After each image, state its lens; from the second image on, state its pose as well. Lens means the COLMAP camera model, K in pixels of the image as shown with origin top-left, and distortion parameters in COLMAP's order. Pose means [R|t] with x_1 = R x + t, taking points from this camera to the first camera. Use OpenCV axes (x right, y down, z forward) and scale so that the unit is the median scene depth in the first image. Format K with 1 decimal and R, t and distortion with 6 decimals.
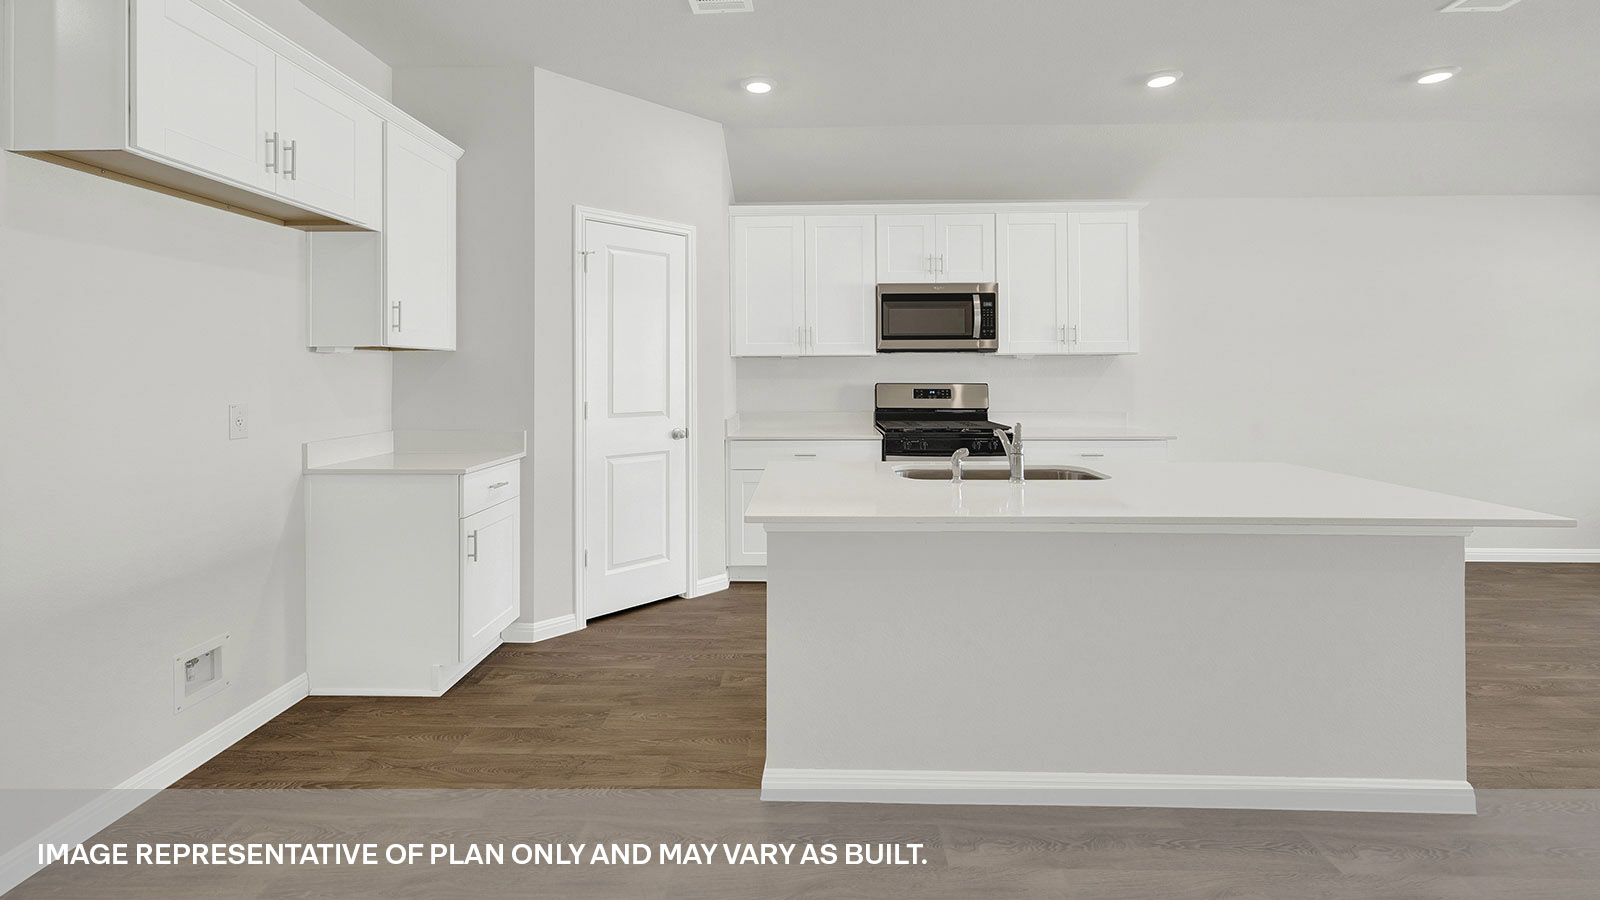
lens RADIAL K [[676.8, 0, 791.9], [0, 676.8, 368.4], [0, 0, 1]] dist [0.002704, 0.000247]
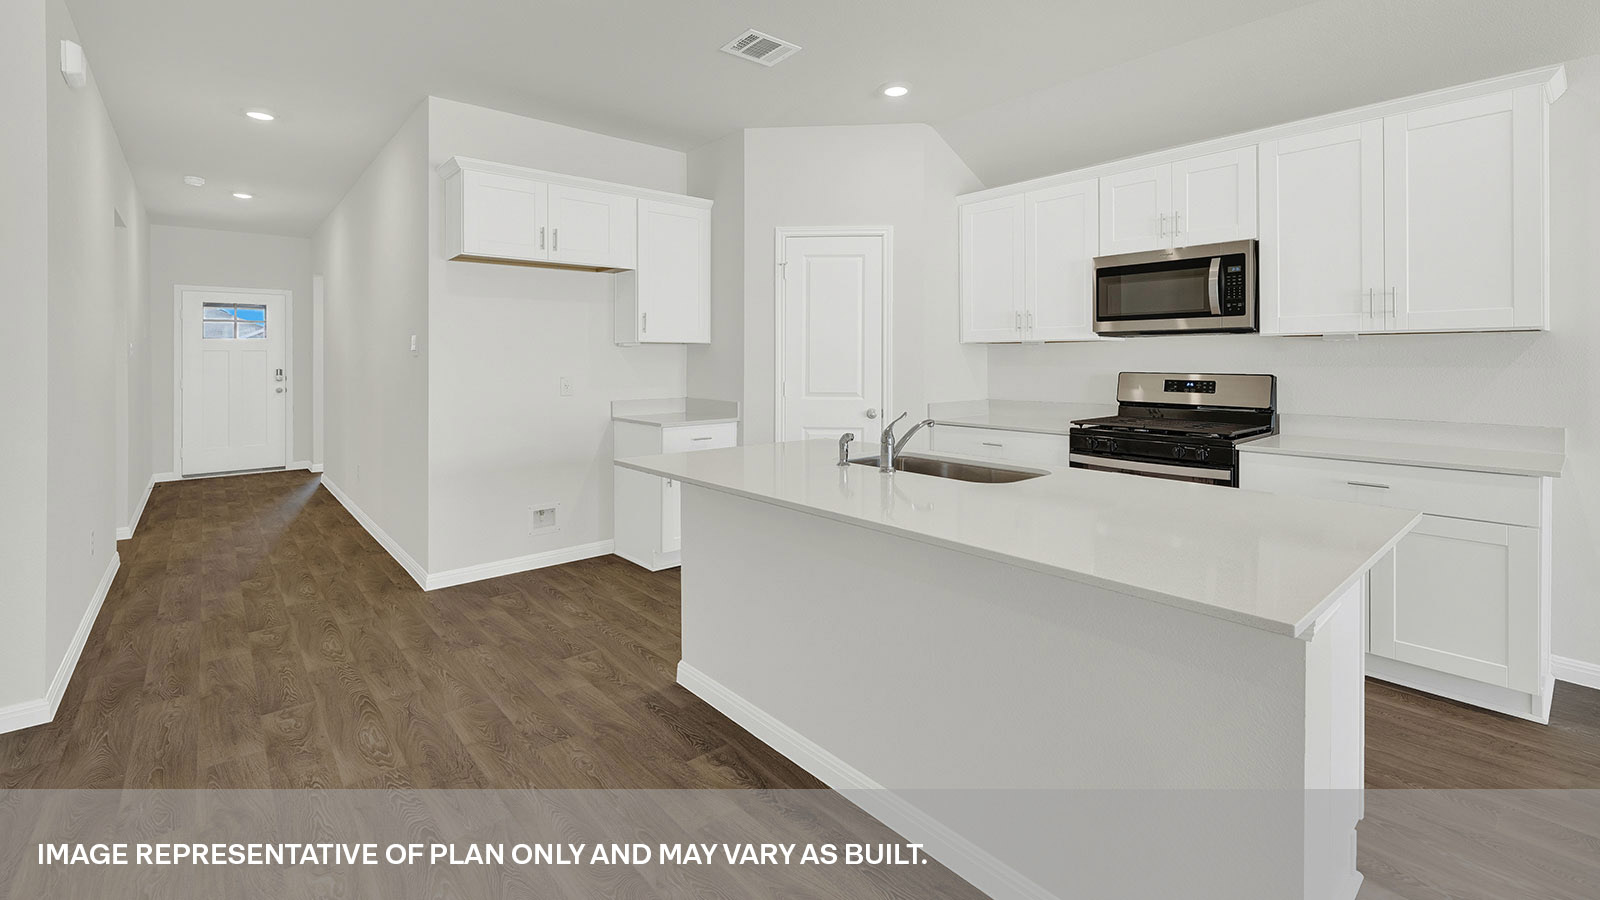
lens RADIAL K [[683.7, 0, 798.6], [0, 683.7, 356.6], [0, 0, 1]] dist [0.002391, 0.000178]
pose [[0.674644, 0.000515, -0.738143, 0.524507], [0.004315, 0.999980, 0.004641, -0.003177], [0.738131, -0.006316, 0.674628, 0.128538]]
